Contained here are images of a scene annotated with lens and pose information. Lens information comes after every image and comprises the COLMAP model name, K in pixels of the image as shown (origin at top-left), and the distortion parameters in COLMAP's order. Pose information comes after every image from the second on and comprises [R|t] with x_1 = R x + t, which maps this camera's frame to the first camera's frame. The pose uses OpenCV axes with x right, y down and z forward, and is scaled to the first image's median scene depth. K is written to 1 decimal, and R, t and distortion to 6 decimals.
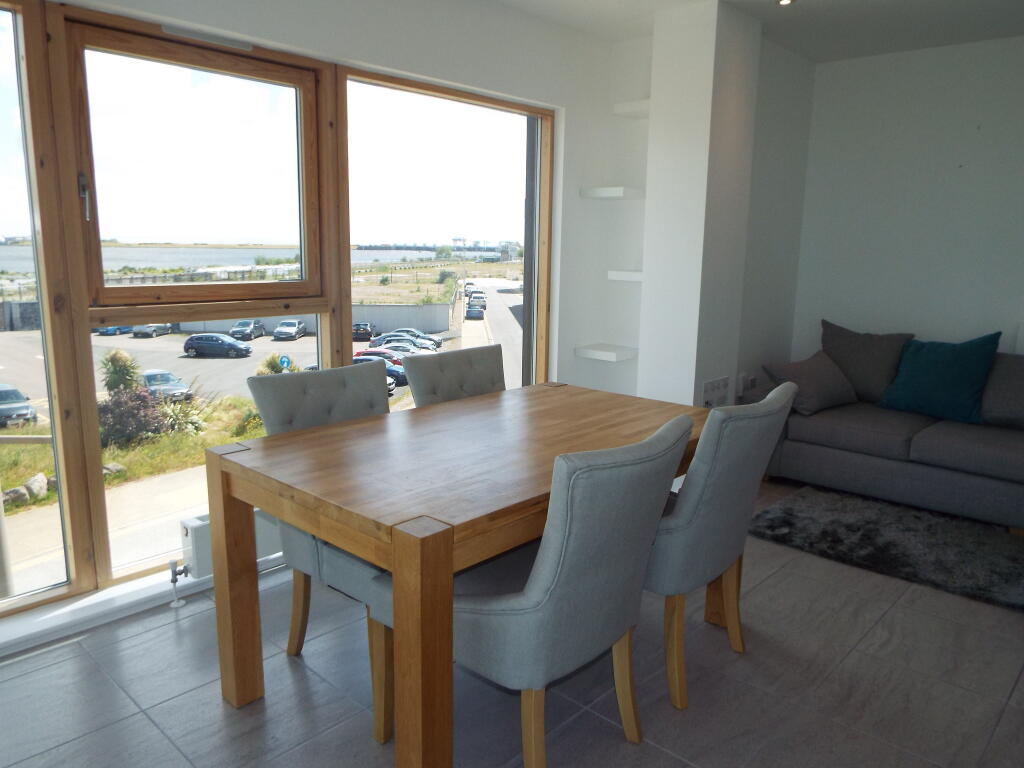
lens RADIAL K [[751.5, 0, 512.0], [0, 751.5, 384.0], [0, 0, 1]] dist [-0.009307, -0.004877]
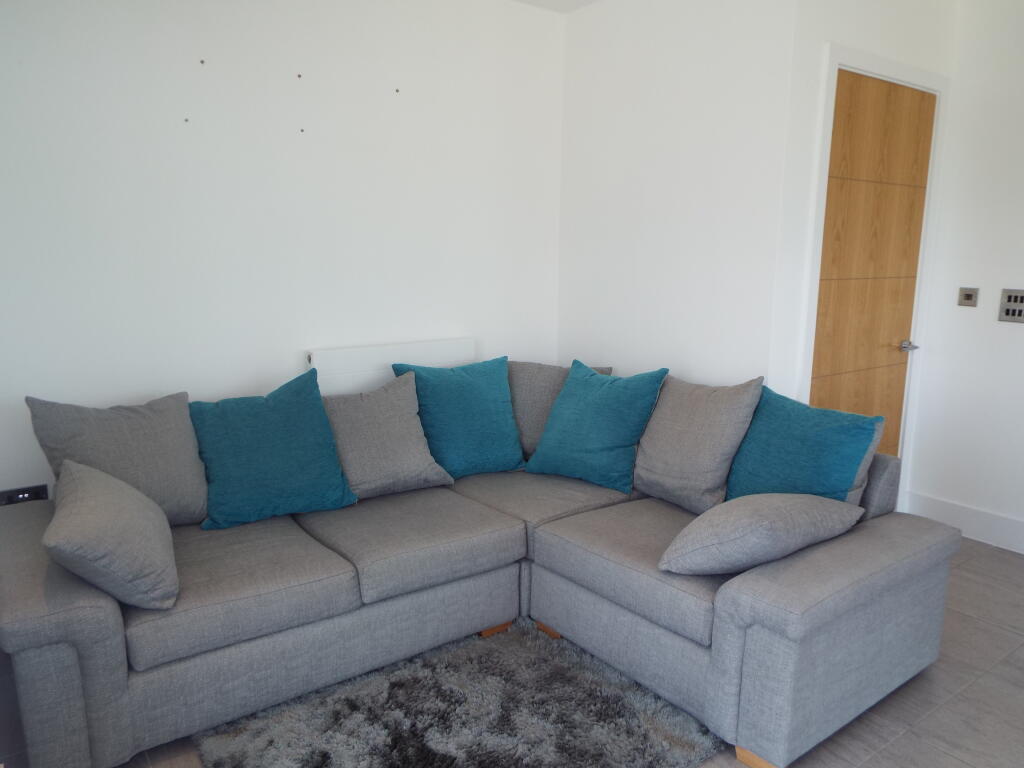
lens RADIAL K [[751.5, 0, 512.0], [0, 751.5, 384.0], [0, 0, 1]] dist [-0.009307, -0.004877]
pose [[0.192183, -0.190825, 0.962627, -0.000117], [0.171561, 0.972340, 0.158500, -0.134476], [-0.966247, 0.134689, 0.219605, 0.655225]]
